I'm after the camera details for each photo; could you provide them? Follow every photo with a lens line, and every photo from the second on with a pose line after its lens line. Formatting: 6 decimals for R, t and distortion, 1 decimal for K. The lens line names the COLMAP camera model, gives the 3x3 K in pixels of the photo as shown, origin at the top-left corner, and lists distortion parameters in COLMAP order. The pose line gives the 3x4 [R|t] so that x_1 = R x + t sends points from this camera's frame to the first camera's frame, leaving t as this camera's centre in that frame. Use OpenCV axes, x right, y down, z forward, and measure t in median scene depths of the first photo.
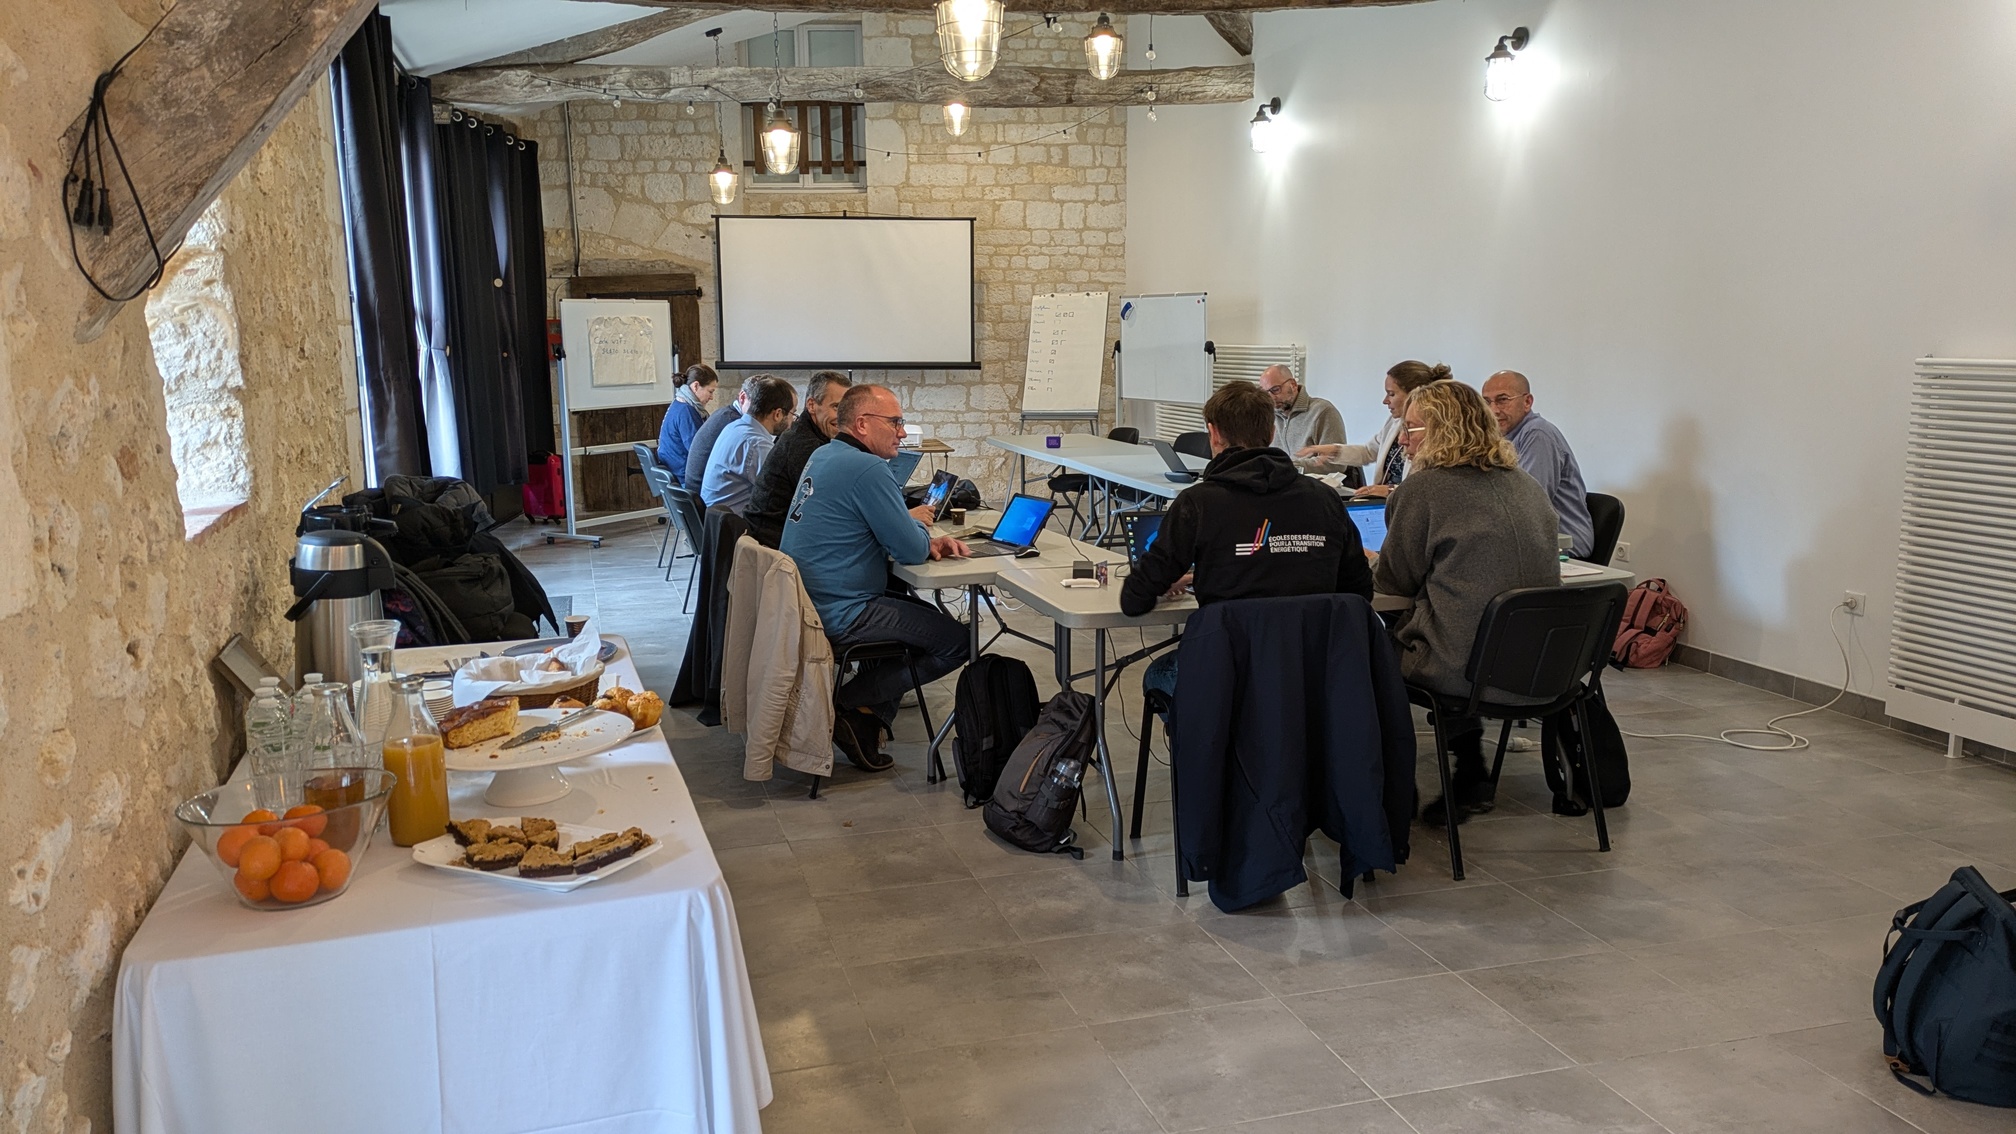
lens RADIAL K [[1496.4, 0, 1008.0], [0, 1496.4, 567.0], [0, 0, 1]] dist [0.074569, -0.076449]
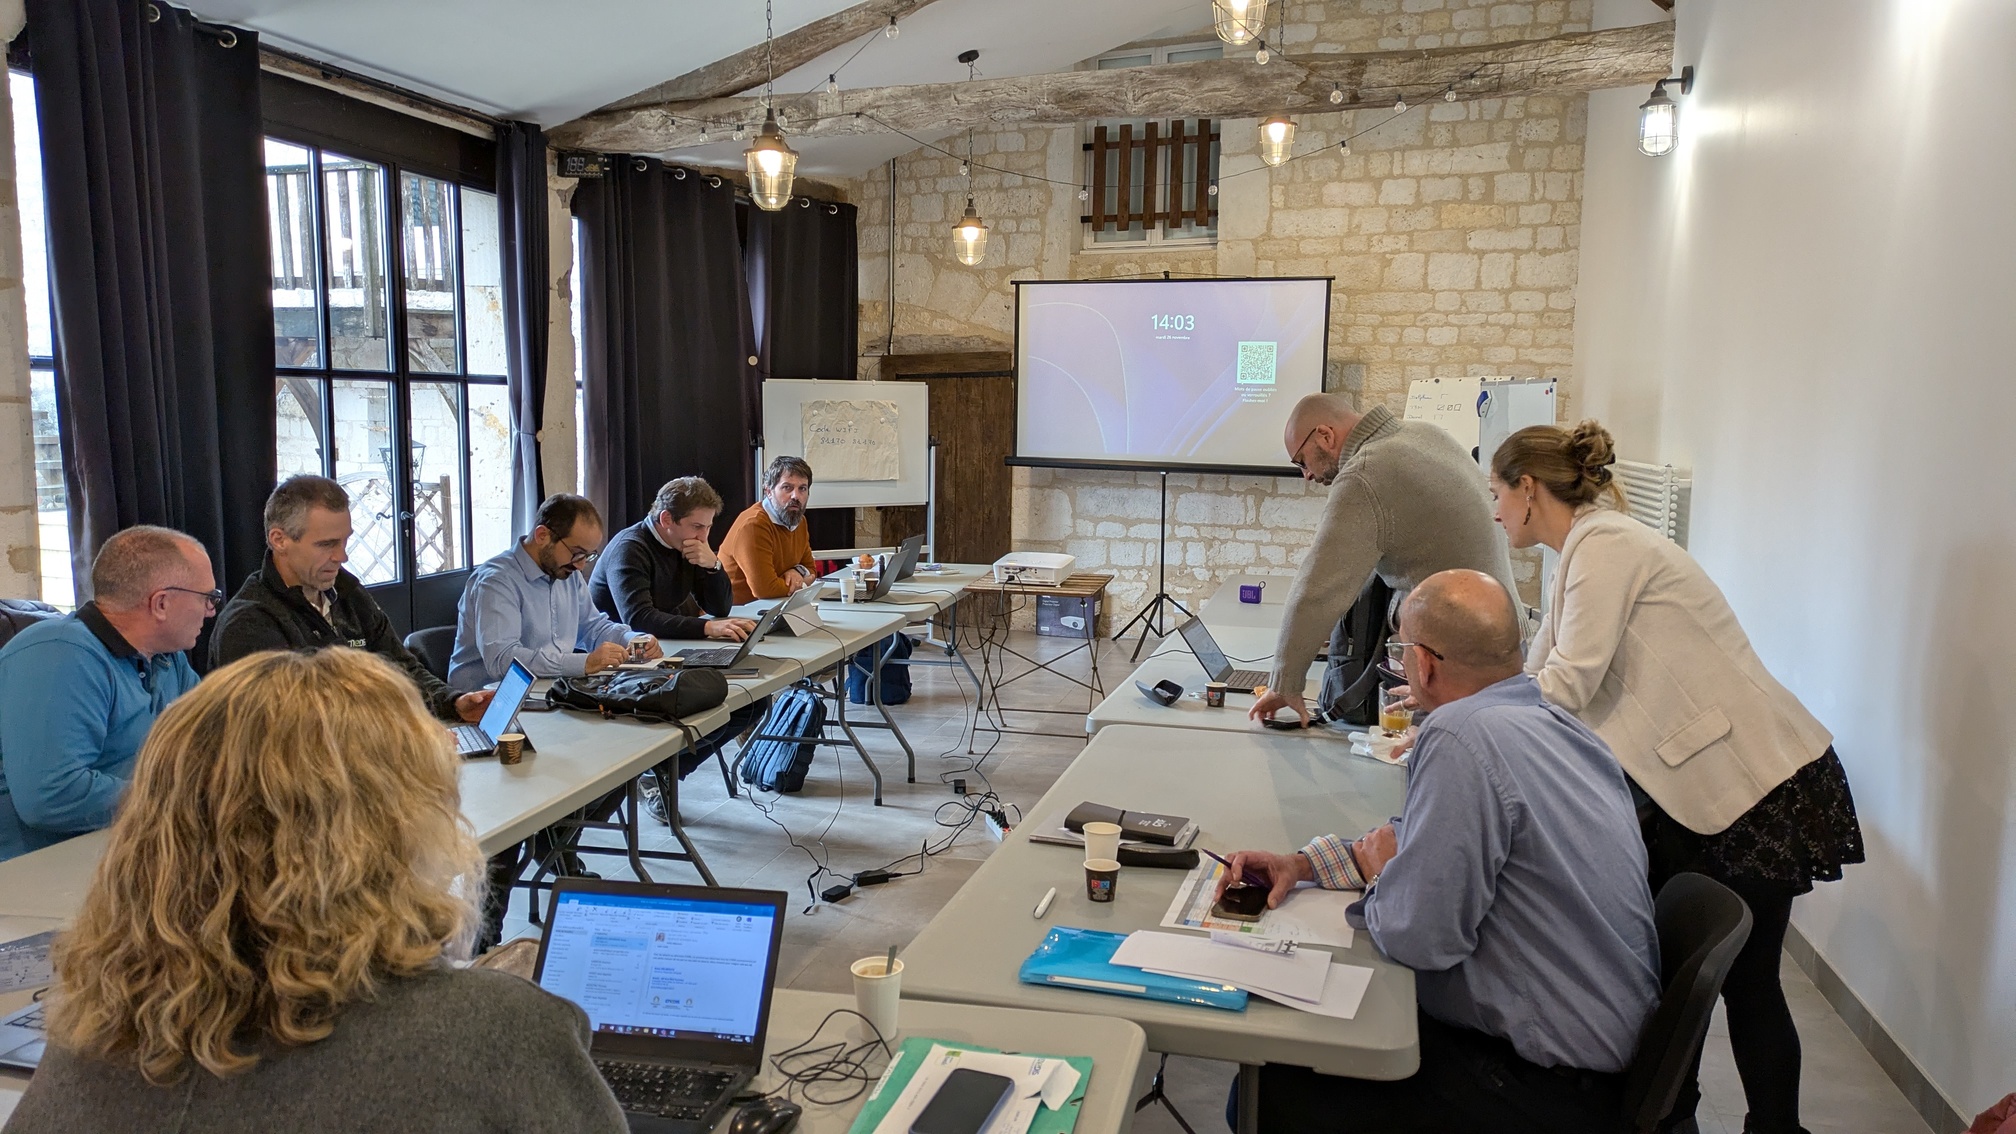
lens RADIAL K [[1496.4, 0, 1008.0], [0, 1496.4, 567.0], [0, 0, 1]] dist [0.074569, -0.076449]
pose [[0.872254, 0.072808, -0.483603, 0.202047], [-0.099260, 0.994630, -0.029287, -0.050184], [0.478874, 0.073548, 0.874798, 0.274027]]
